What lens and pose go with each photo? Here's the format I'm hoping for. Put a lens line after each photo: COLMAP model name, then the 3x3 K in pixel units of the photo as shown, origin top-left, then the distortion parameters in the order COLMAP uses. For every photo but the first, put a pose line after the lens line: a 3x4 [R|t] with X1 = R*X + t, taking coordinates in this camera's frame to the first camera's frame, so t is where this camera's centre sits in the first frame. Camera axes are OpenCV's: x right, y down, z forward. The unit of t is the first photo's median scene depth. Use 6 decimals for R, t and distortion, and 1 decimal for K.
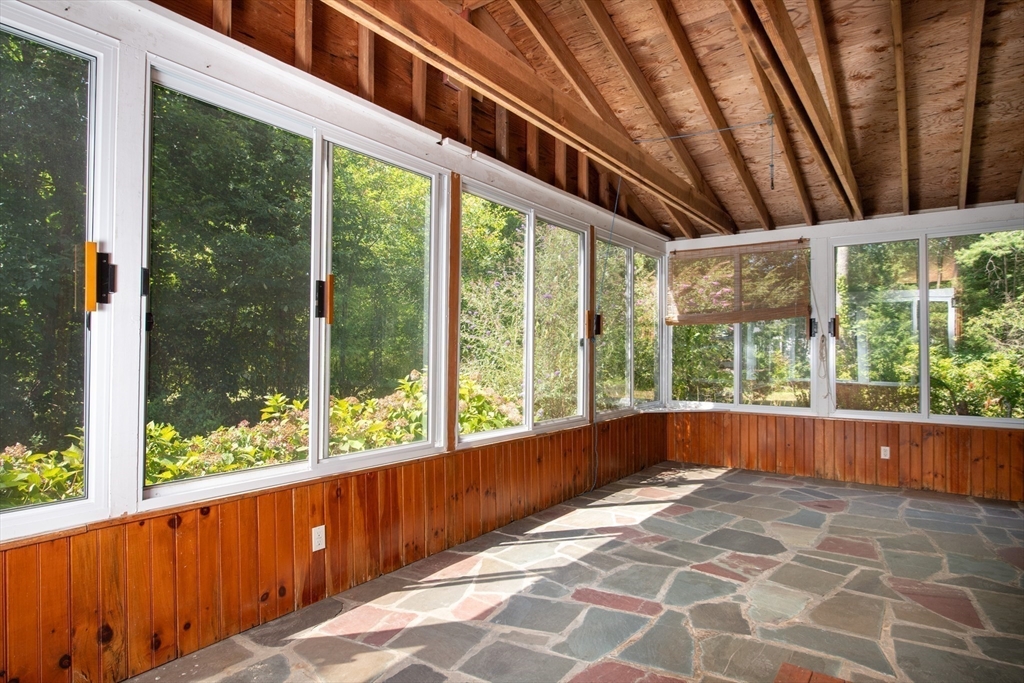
lens RADIAL K [[595.0, 0, 508.4], [0, 595.0, 346.3], [0, 0, 1]] dist [0.006637, -0.001748]
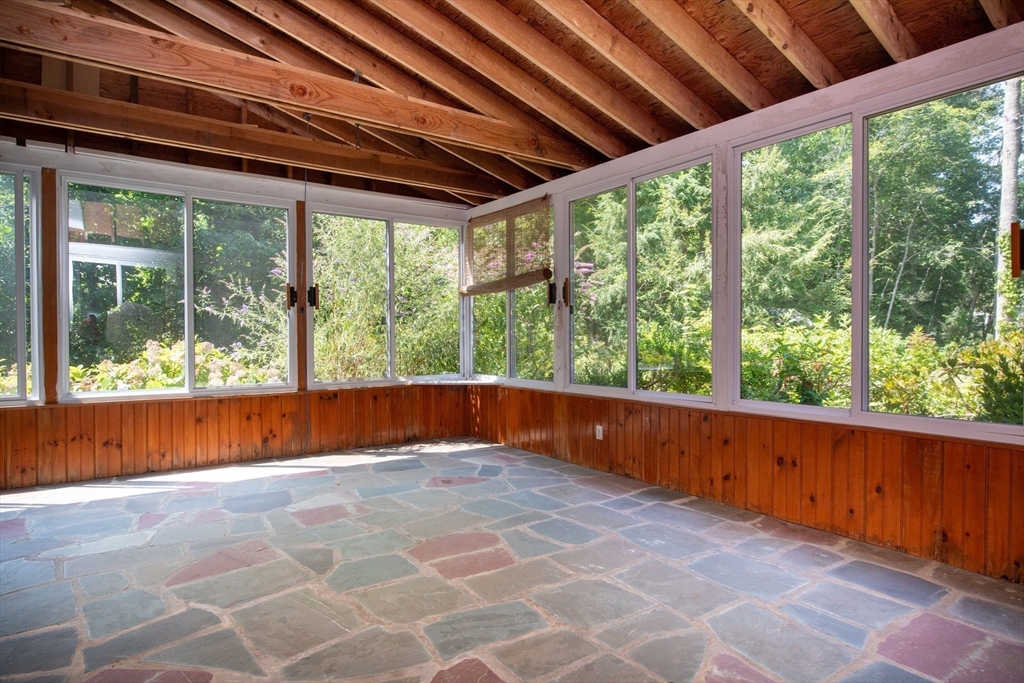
lens RADIAL K [[595.0, 0, 510.8], [0, 595.0, 342.1], [0, 0, 1]] dist [0.006637, -0.001748]
pose [[0.941066, -0.004569, -0.338192, 0.919515], [0.010813, 0.999804, 0.016583, 0.033307], [0.338050, -0.019262, 0.940931, 0.152263]]
